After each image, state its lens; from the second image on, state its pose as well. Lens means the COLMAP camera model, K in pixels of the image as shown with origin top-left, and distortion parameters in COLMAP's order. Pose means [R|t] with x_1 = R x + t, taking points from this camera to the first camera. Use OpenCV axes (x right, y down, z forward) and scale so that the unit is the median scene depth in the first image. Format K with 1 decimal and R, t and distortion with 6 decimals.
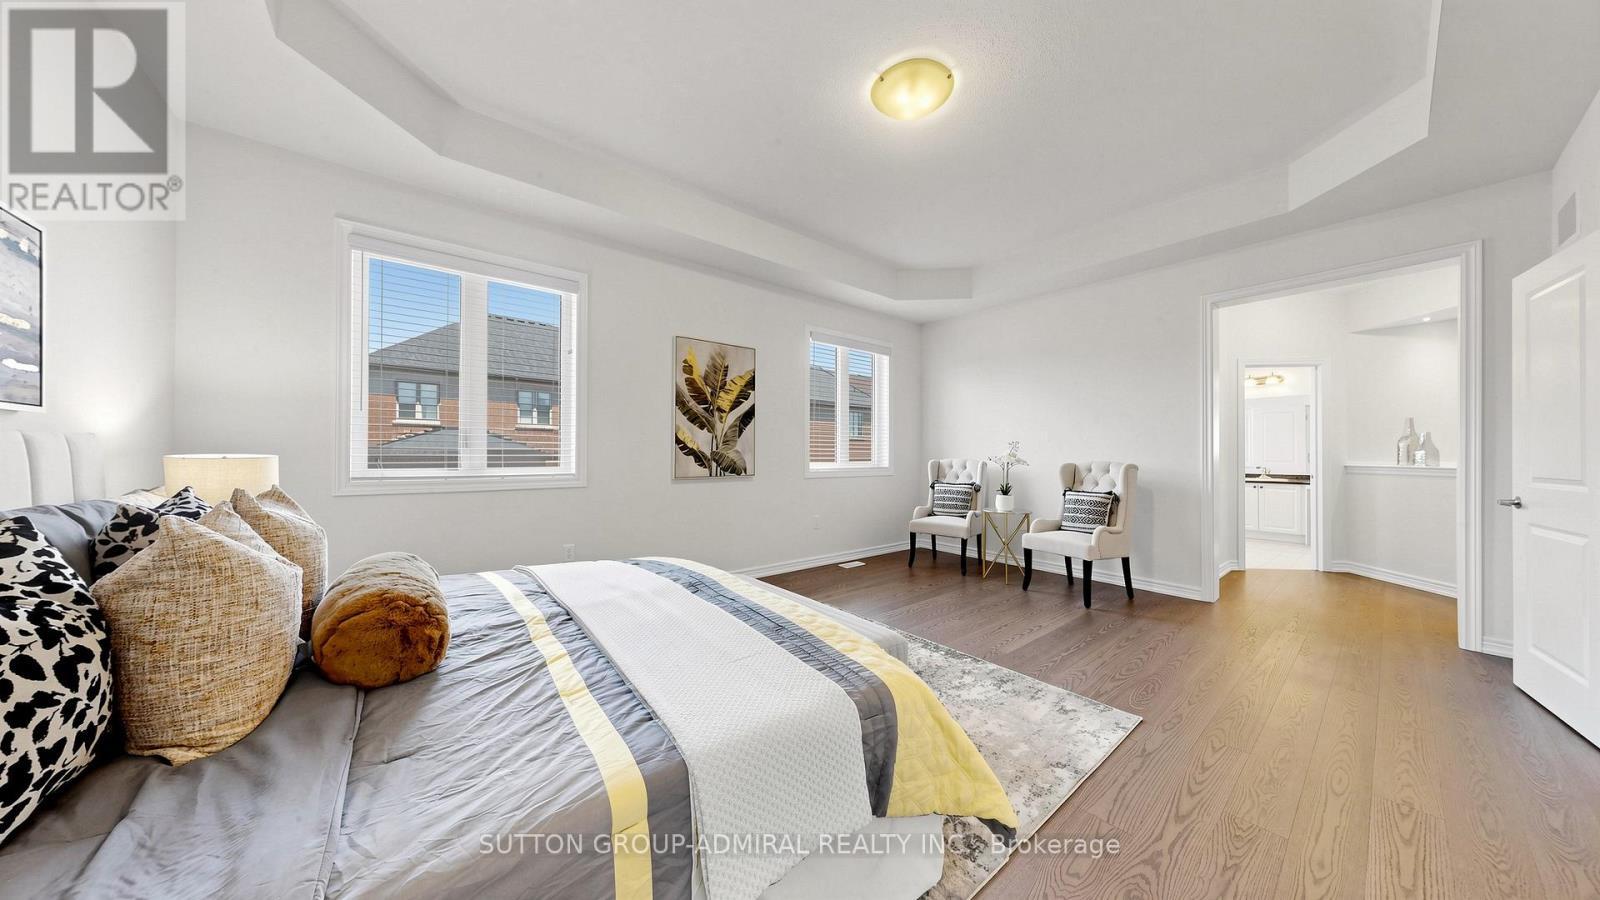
lens RADIAL K [[477.8, 0, 800.0], [0, 477.8, 450.0], [0, 0, 1]] dist [-0.000489, -0.000010]
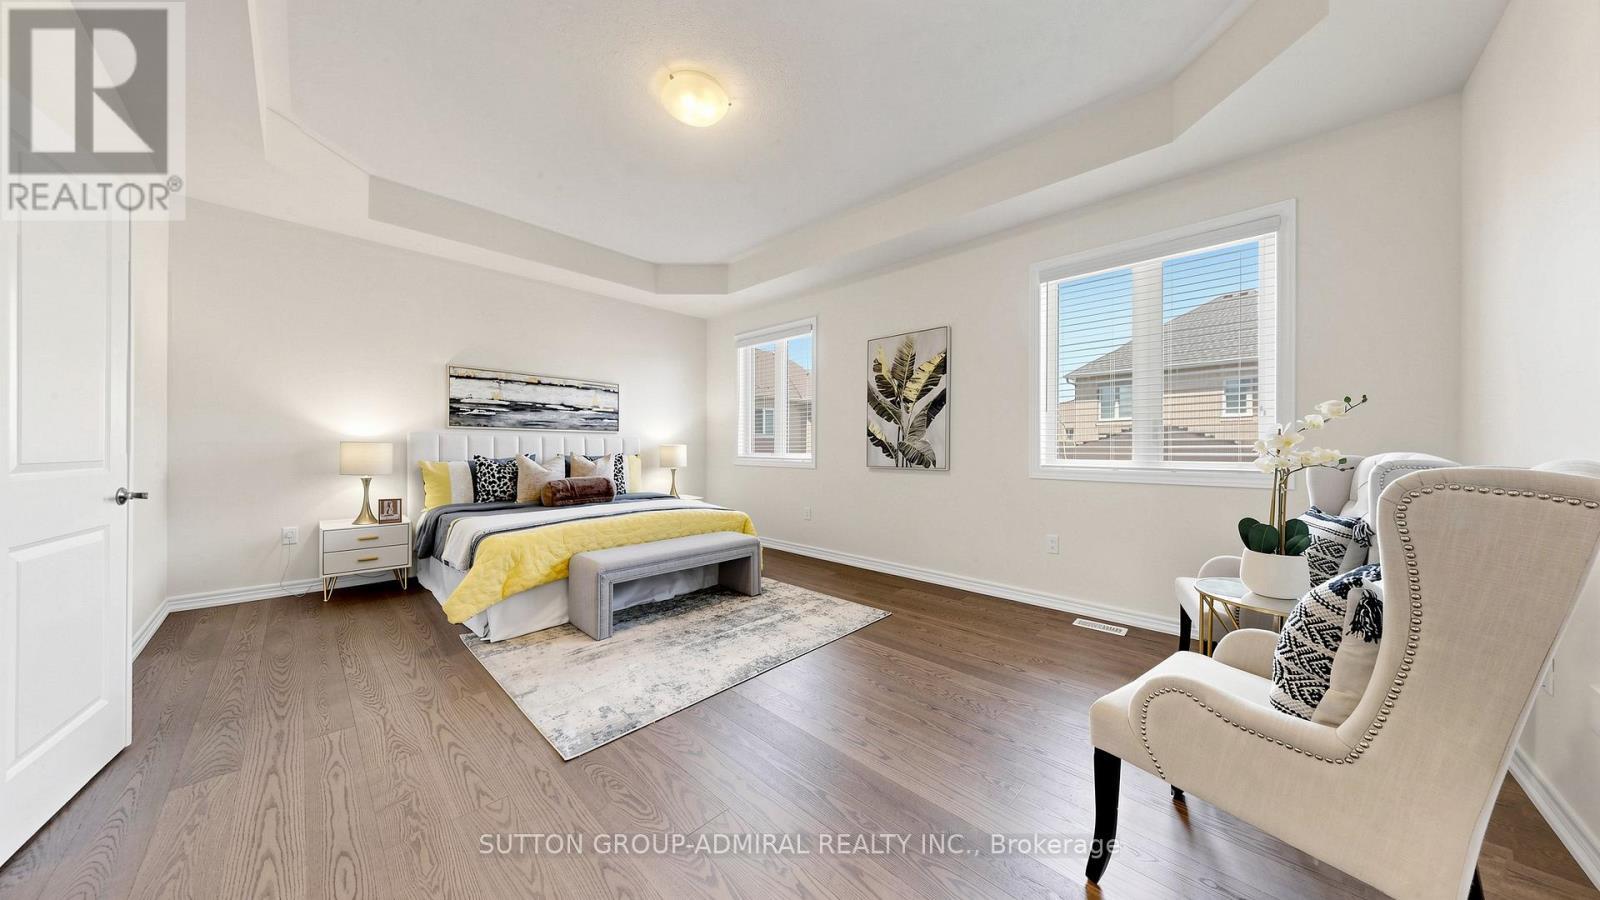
lens RADIAL K [[477.8, 0, 800.0], [0, 477.8, 450.0], [0, 0, 1]] dist [-0.000489, -0.000010]
pose [[0.136880, 0.008993, -0.990547, 0.798109], [0.006063, 0.999932, 0.009916, 0.007909], [0.990569, -0.007363, 0.136817, 0.650876]]
